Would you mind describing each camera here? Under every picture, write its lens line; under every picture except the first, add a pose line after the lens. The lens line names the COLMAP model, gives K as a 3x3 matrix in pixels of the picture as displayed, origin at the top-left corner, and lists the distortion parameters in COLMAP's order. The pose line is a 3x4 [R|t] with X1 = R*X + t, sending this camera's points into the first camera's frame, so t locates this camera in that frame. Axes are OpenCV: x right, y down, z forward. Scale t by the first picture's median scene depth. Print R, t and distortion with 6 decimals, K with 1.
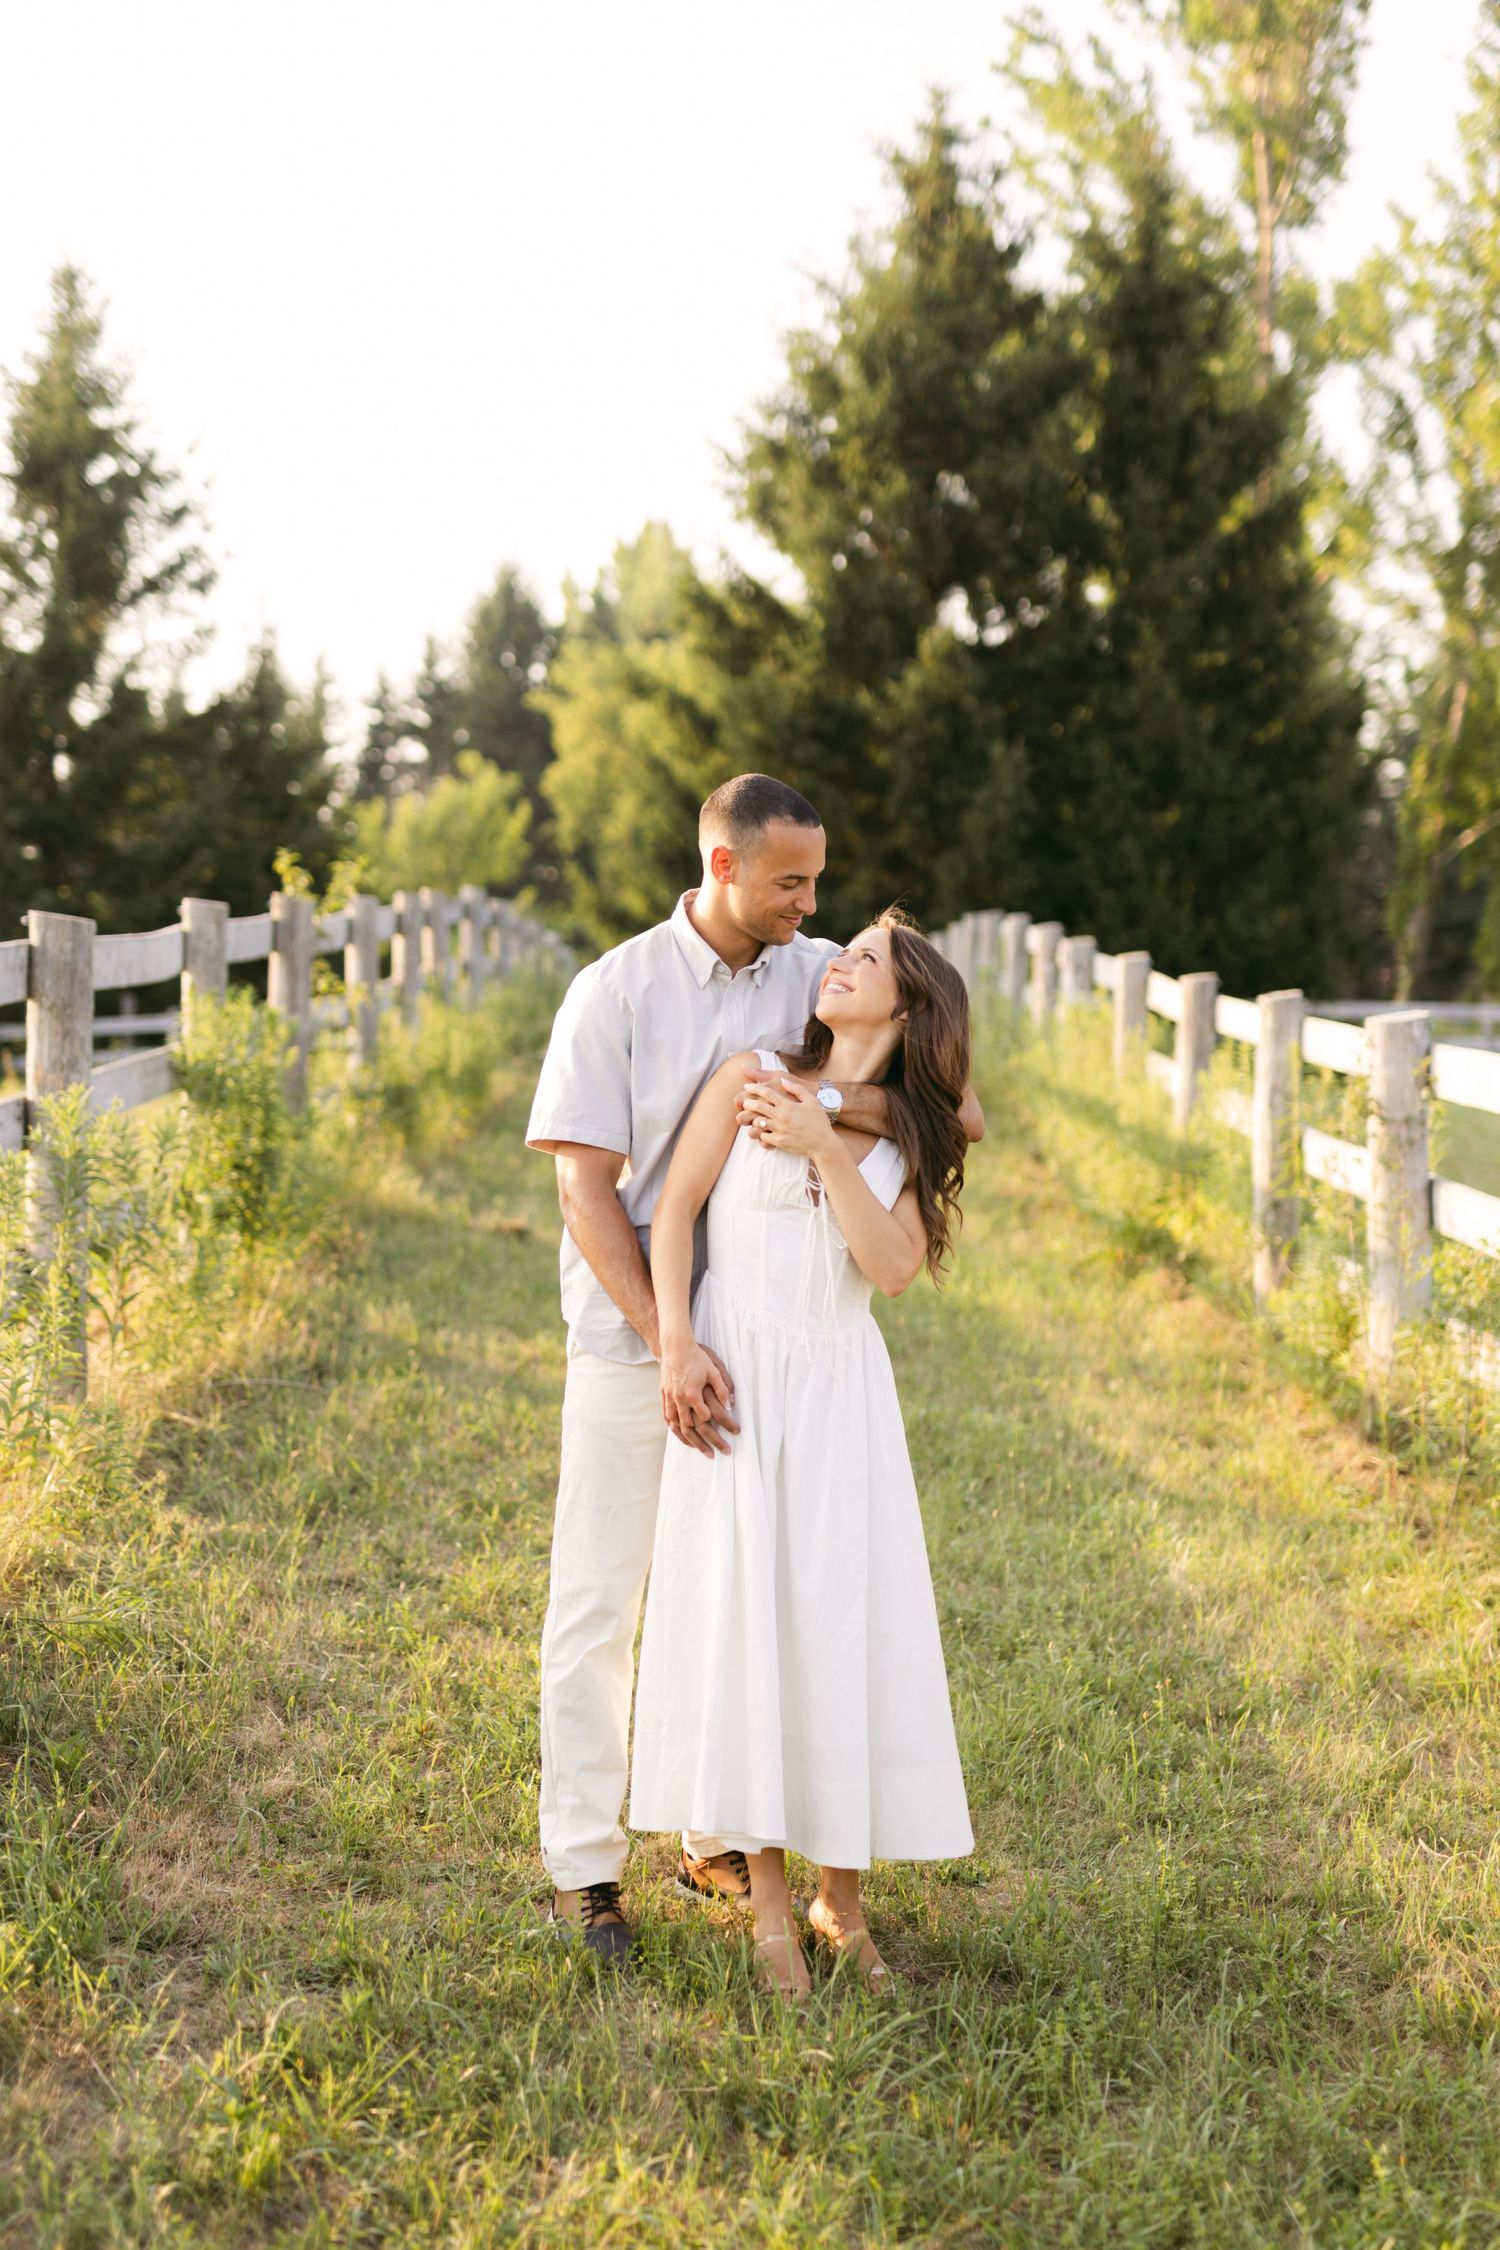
lens RADIAL K [[3190.7, 0, 750.0], [0, 3190.7, 1125.0], [0, 0, 1]] dist [0.161563, -0.036364]
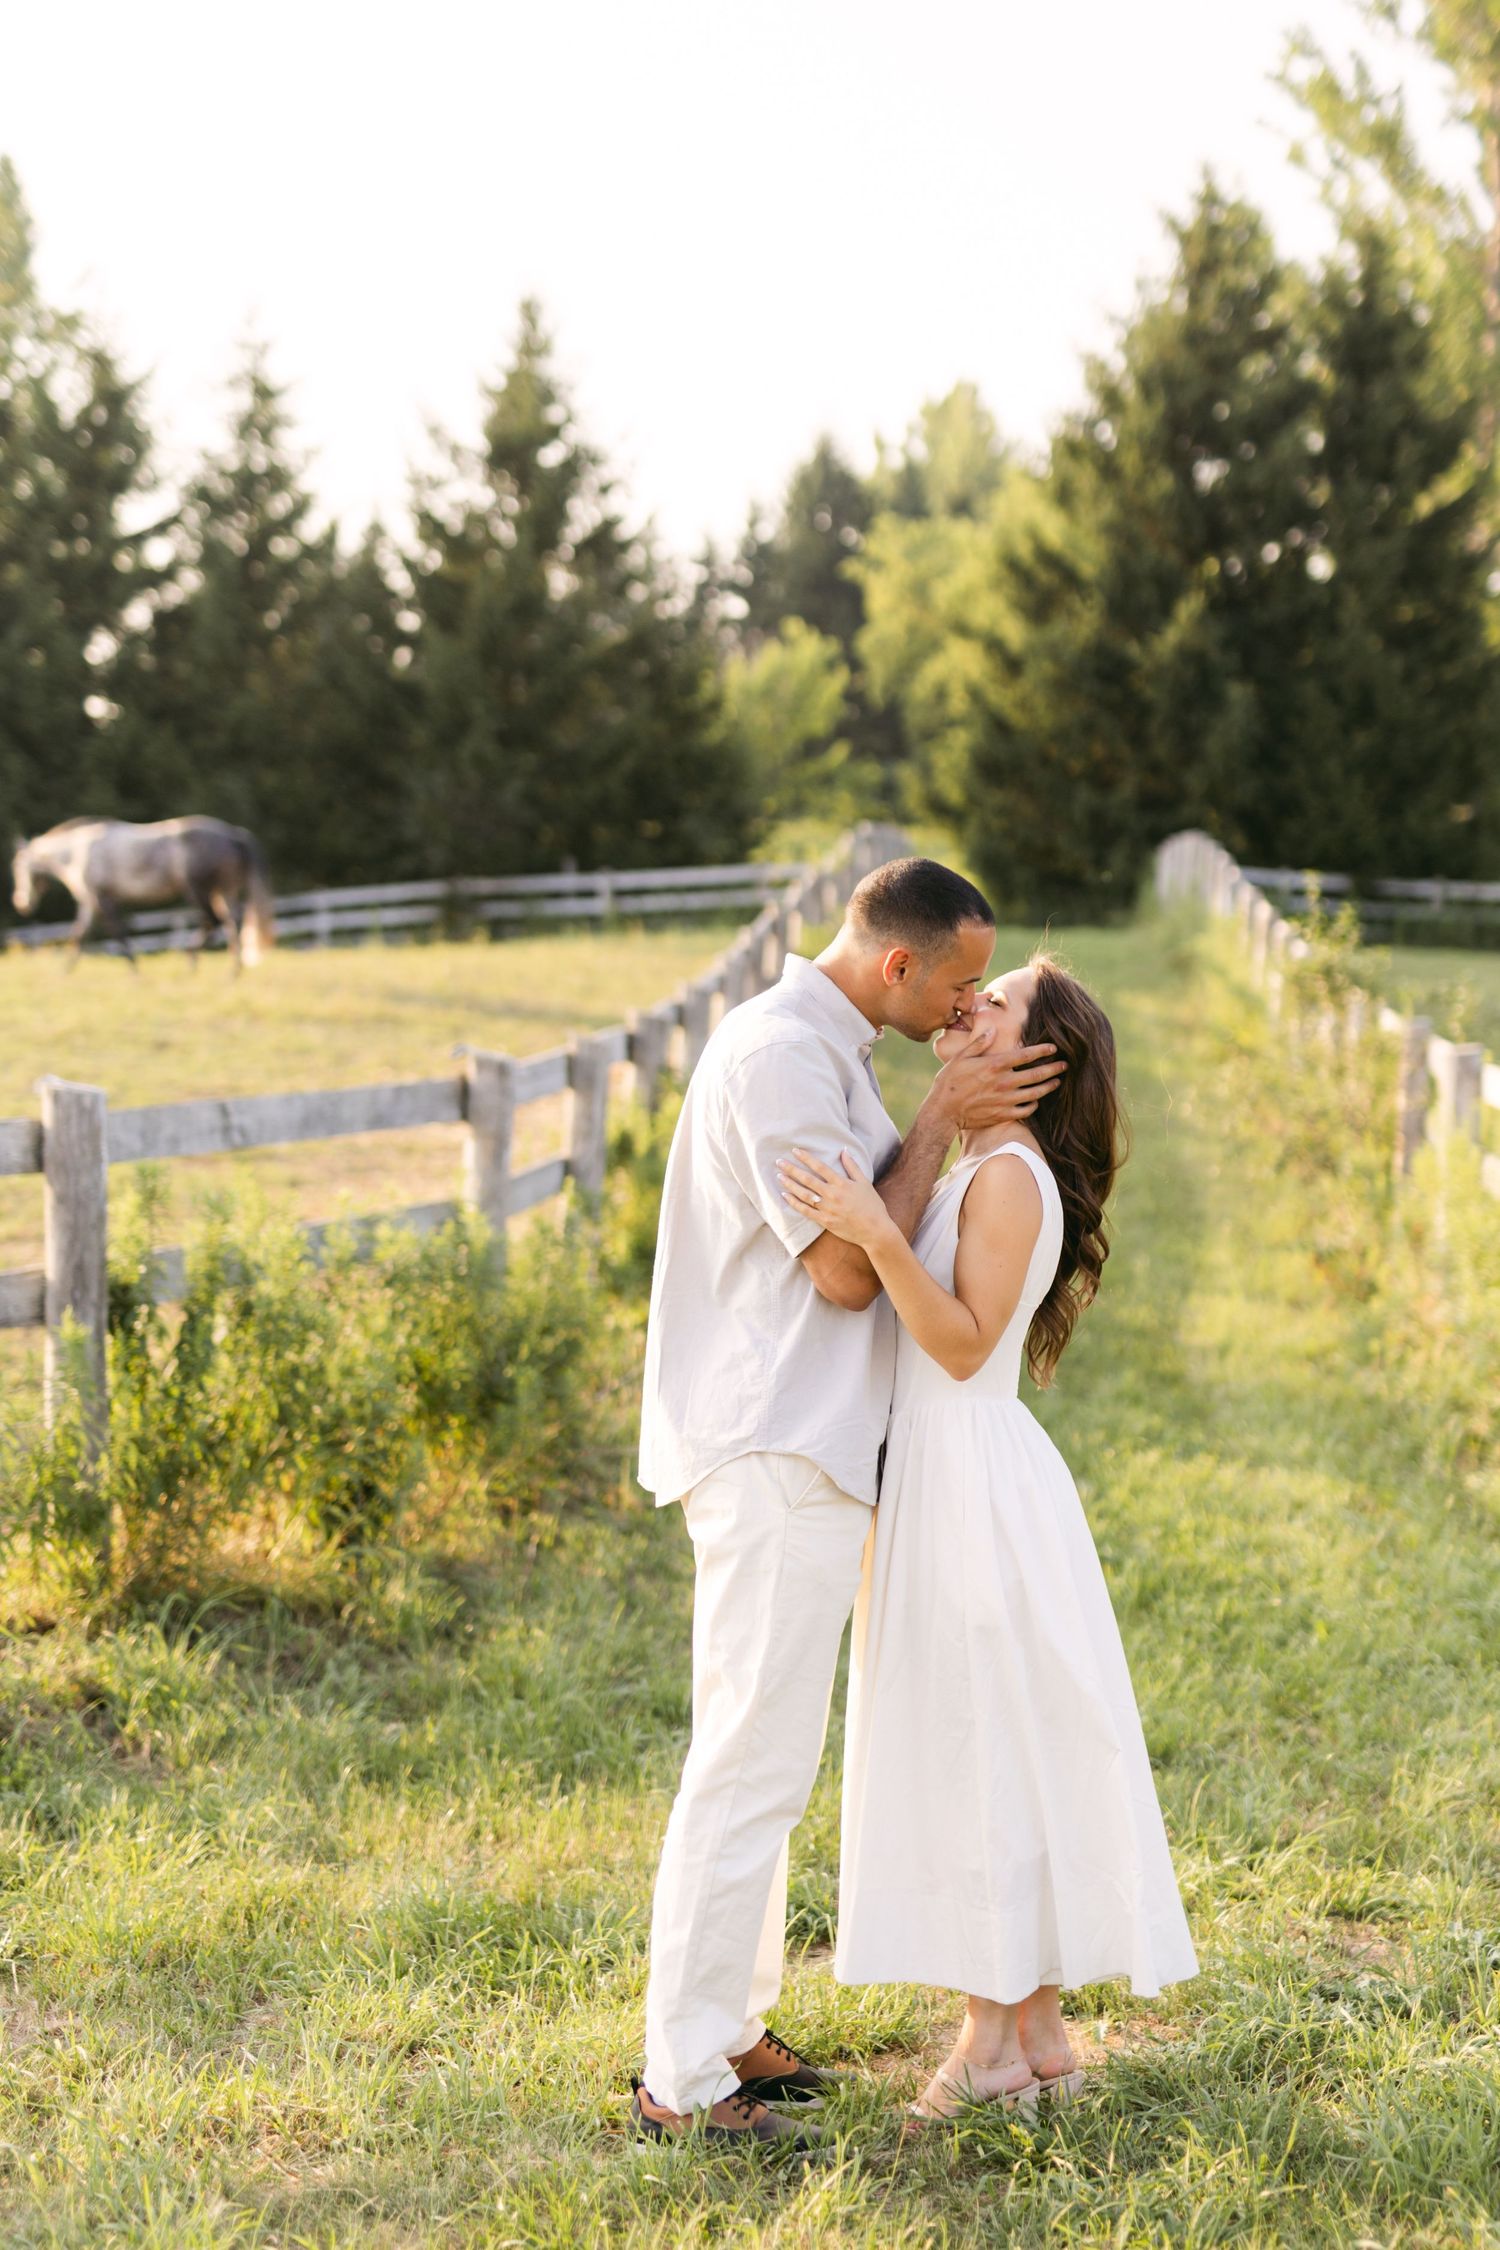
lens RADIAL K [[3190.7, 0, 750.0], [0, 3190.7, 1125.0], [0, 0, 1]] dist [0.161563, -0.036364]
pose [[0.995861, 0.019814, -0.088704, -0.000852], [-0.014887, 0.998327, 0.055864, -0.006935], [0.089662, -0.054313, 0.994490, -0.301097]]
